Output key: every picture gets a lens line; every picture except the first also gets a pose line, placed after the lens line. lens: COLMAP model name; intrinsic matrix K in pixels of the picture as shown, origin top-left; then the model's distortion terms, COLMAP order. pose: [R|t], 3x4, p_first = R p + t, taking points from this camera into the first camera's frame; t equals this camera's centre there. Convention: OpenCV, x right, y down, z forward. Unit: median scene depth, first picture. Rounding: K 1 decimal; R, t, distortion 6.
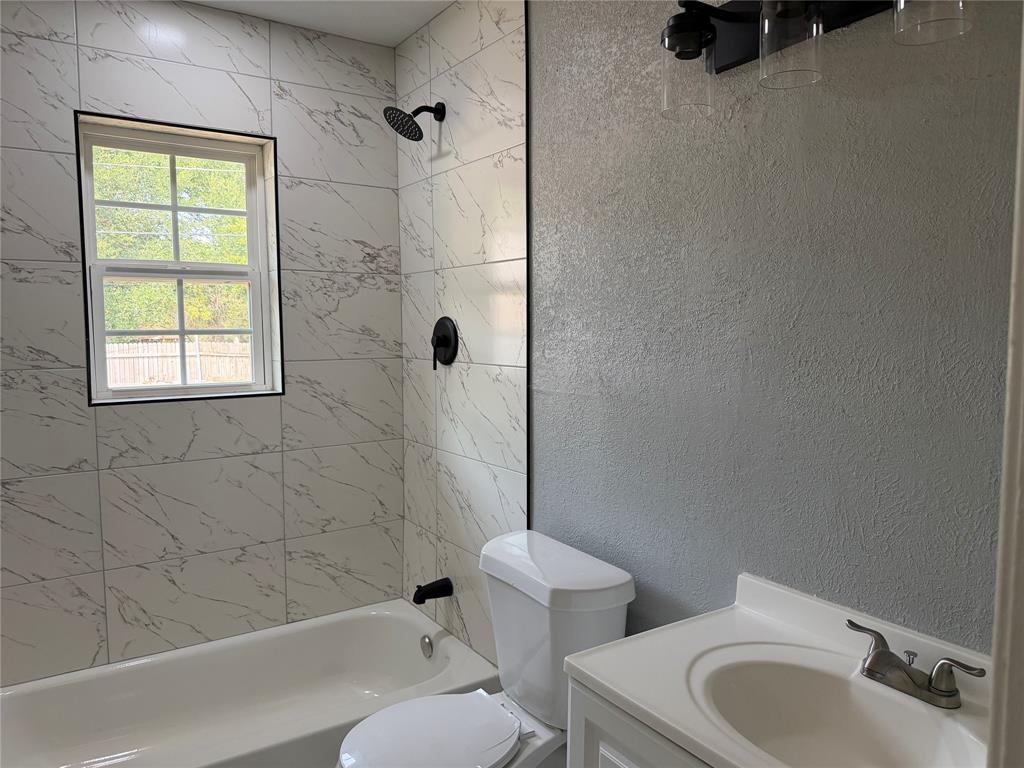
lens RADIAL K [[728.9, 0, 513.6], [0, 728.9, 394.7], [0, 0, 1]] dist [0.099704, -0.122262]
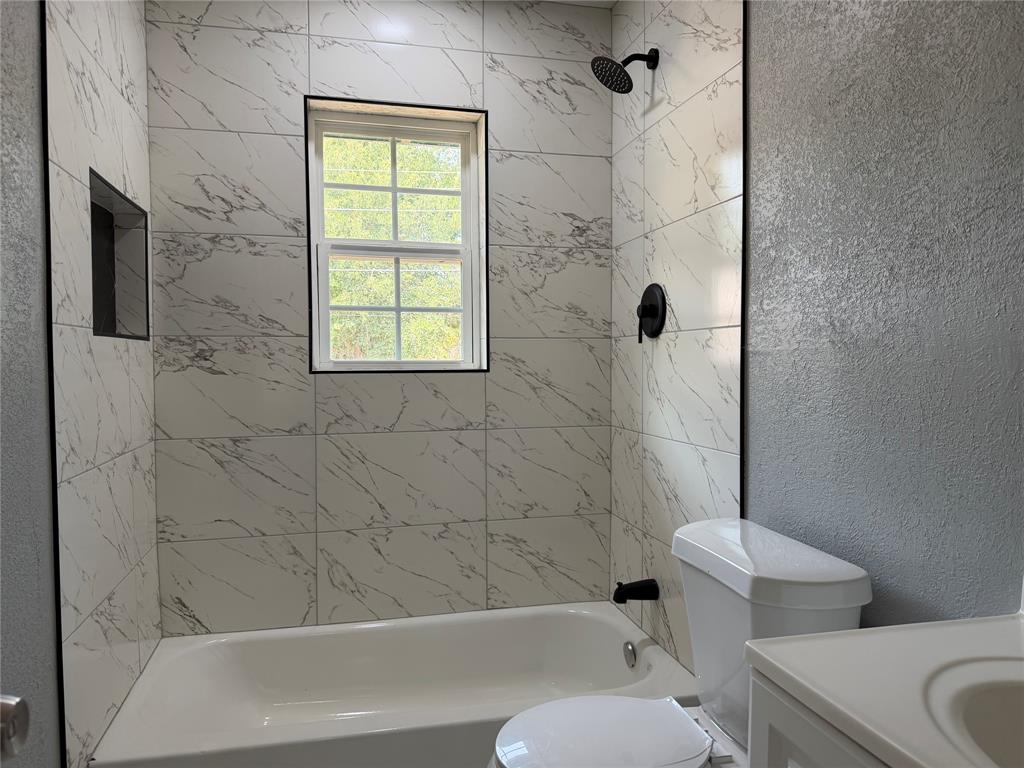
lens RADIAL K [[728.9, 0, 514.8], [0, 728.9, 389.0], [0, 0, 1]] dist [0.099704, -0.122262]
pose [[0.943475, 0.010859, -0.331265, 0.048429], [-0.027310, 0.998612, -0.045046, 0.072801], [0.330316, 0.051547, 0.942462, 0.105797]]
